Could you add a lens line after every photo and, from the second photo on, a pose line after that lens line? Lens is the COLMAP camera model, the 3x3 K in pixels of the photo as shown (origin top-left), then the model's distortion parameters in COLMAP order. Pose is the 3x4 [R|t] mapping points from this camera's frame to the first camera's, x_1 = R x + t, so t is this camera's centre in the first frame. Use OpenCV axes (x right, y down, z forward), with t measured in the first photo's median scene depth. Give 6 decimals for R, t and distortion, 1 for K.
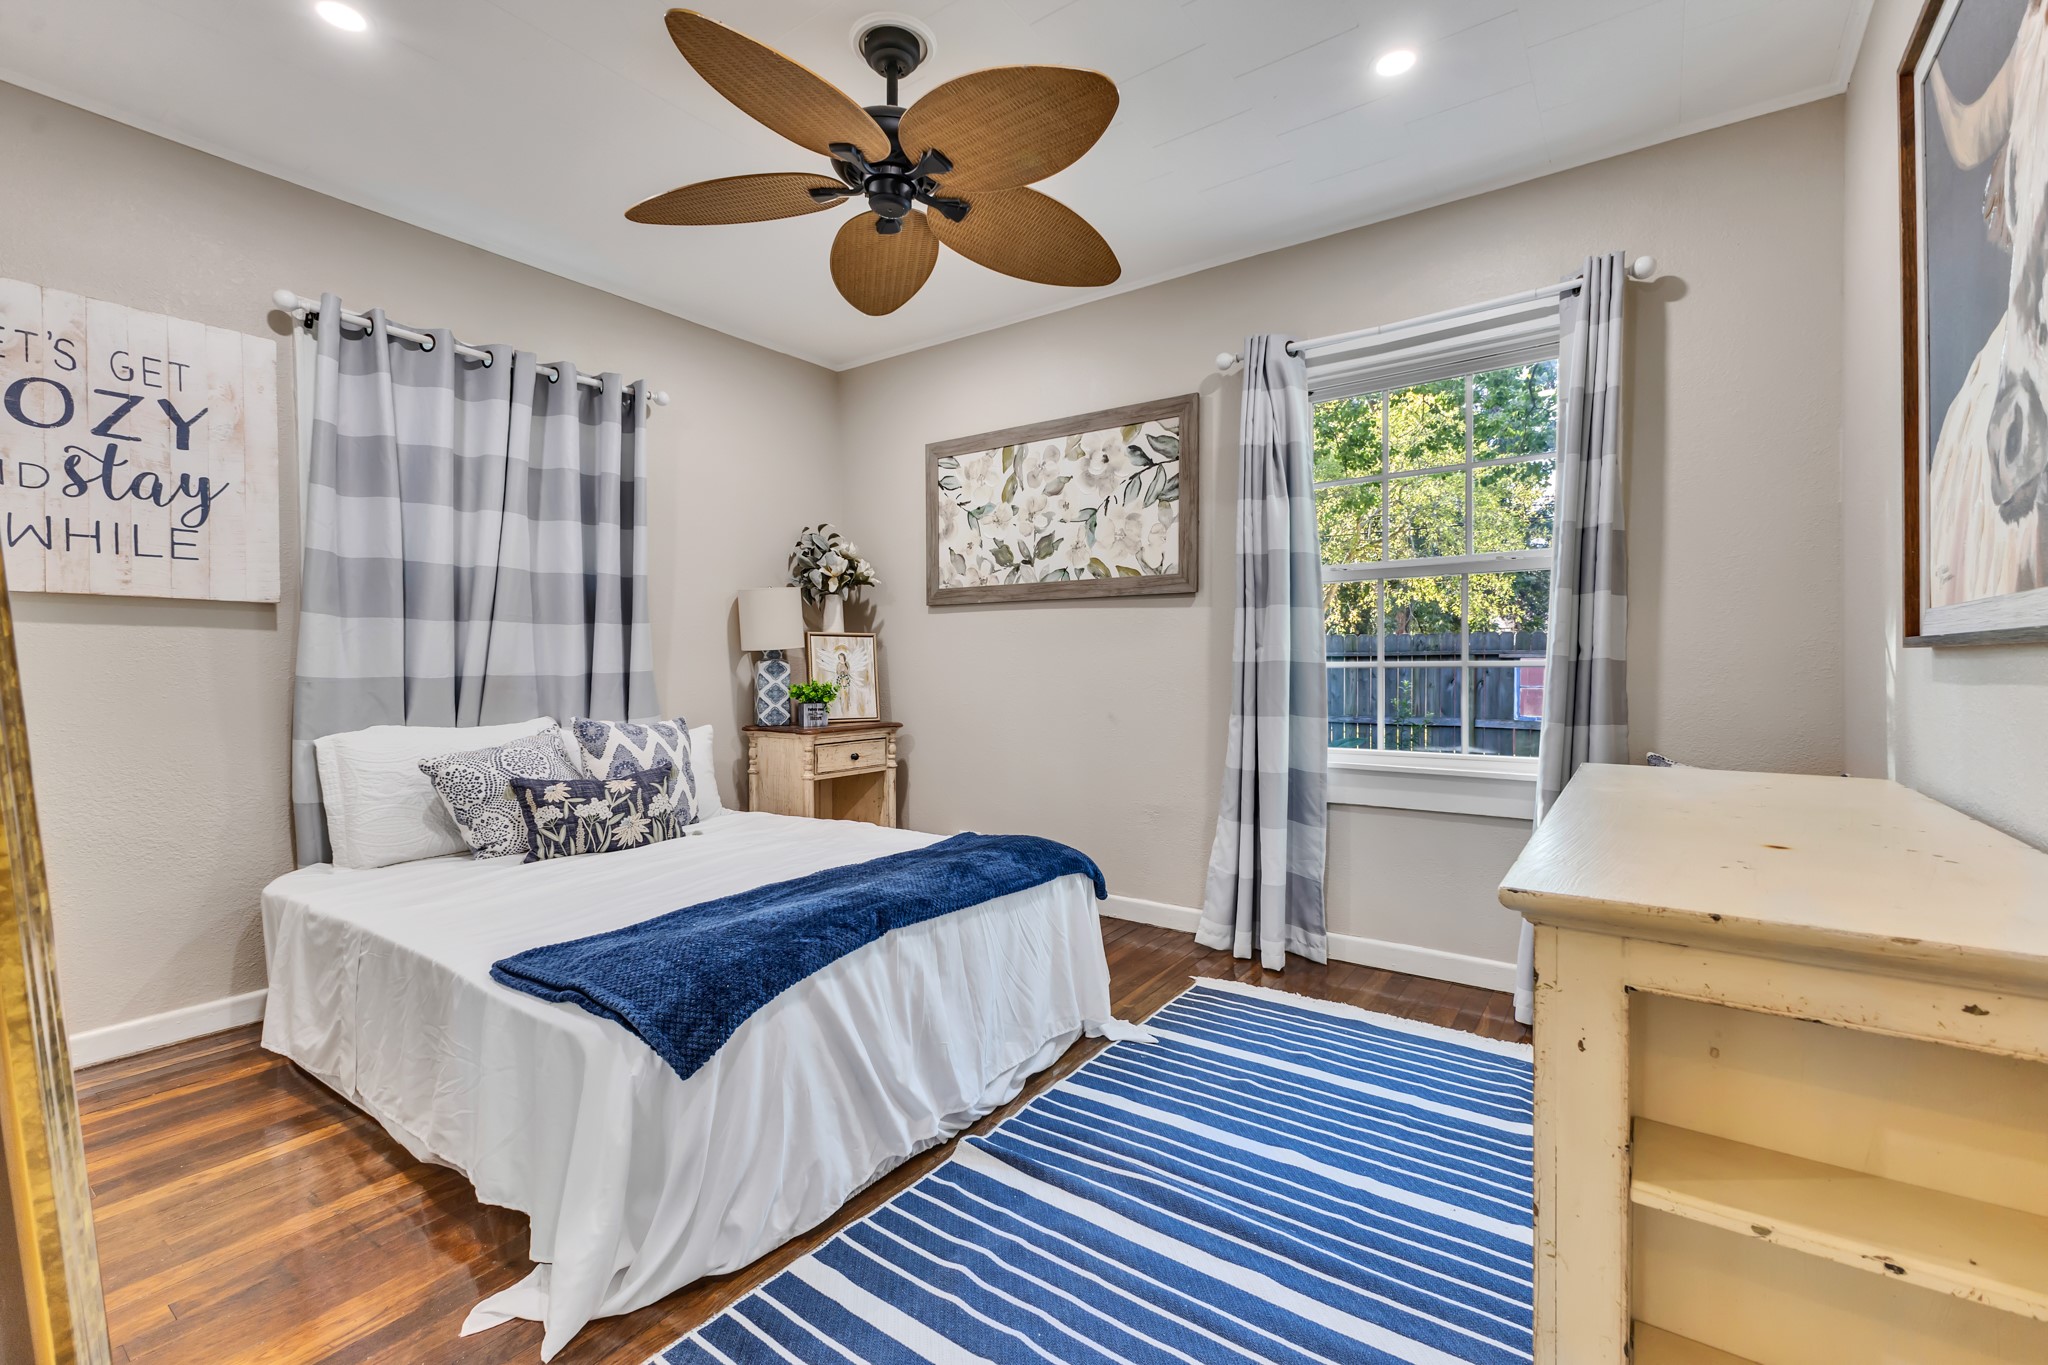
lens RADIAL K [[879.2, 0, 1020.9], [0, 879.2, 686.1], [0, 0, 1]] dist [0.013915, -0.003851]
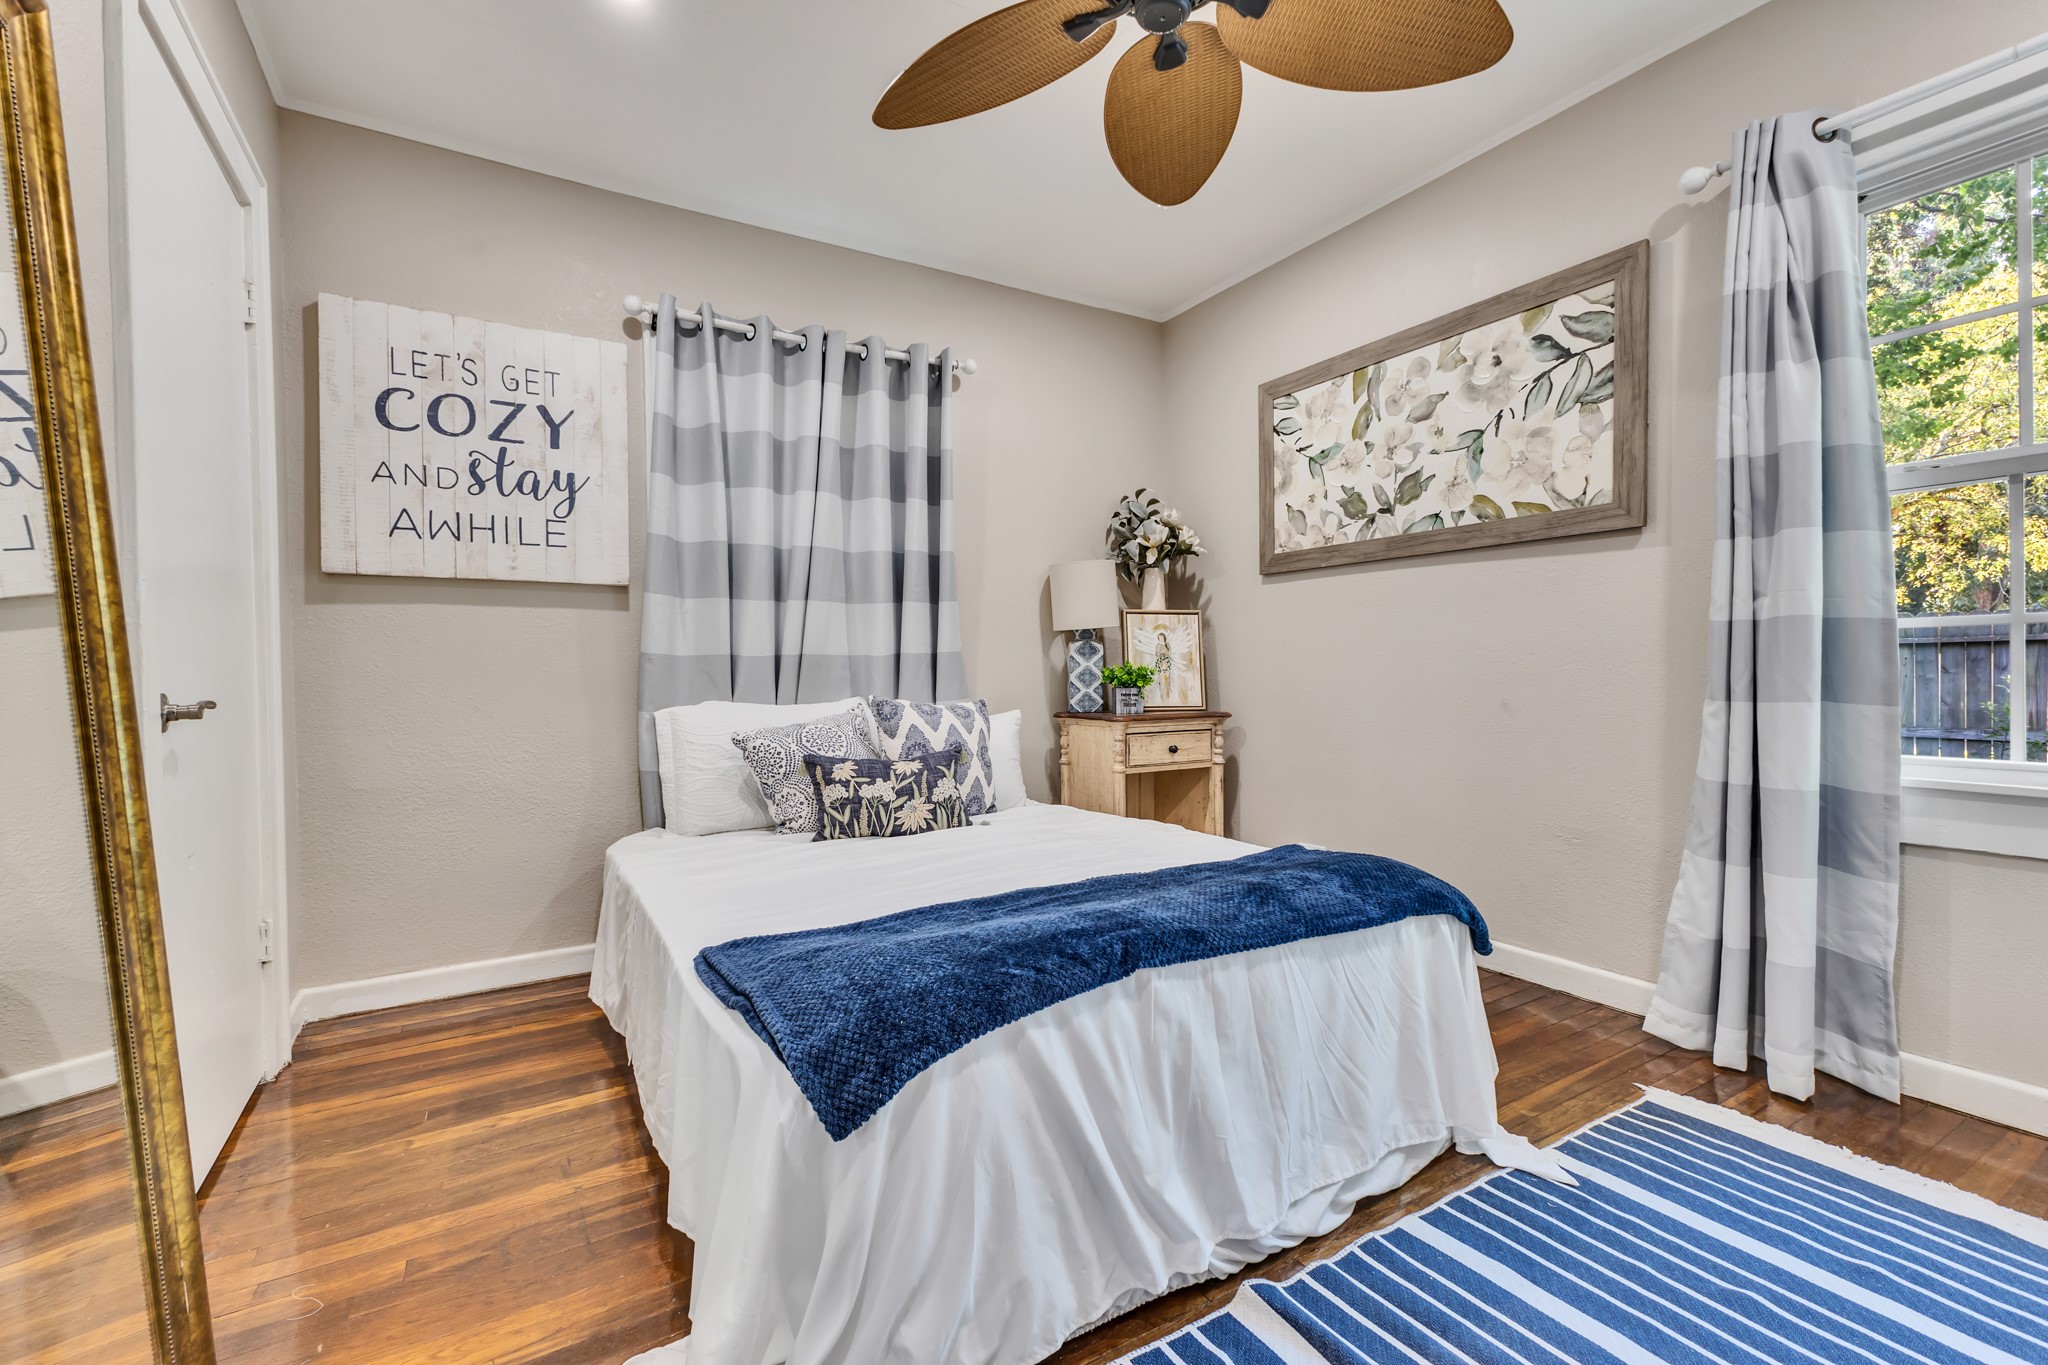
lens RADIAL K [[879.2, 0, 1019.7], [0, 879.2, 682.3], [0, 0, 1]] dist [0.013915, -0.003851]
pose [[0.915050, 0.000357, -0.403340, 0.035661], [-0.004295, 0.999952, -0.008861, 0.030744], [0.403317, 0.009841, 0.915007, 0.192927]]
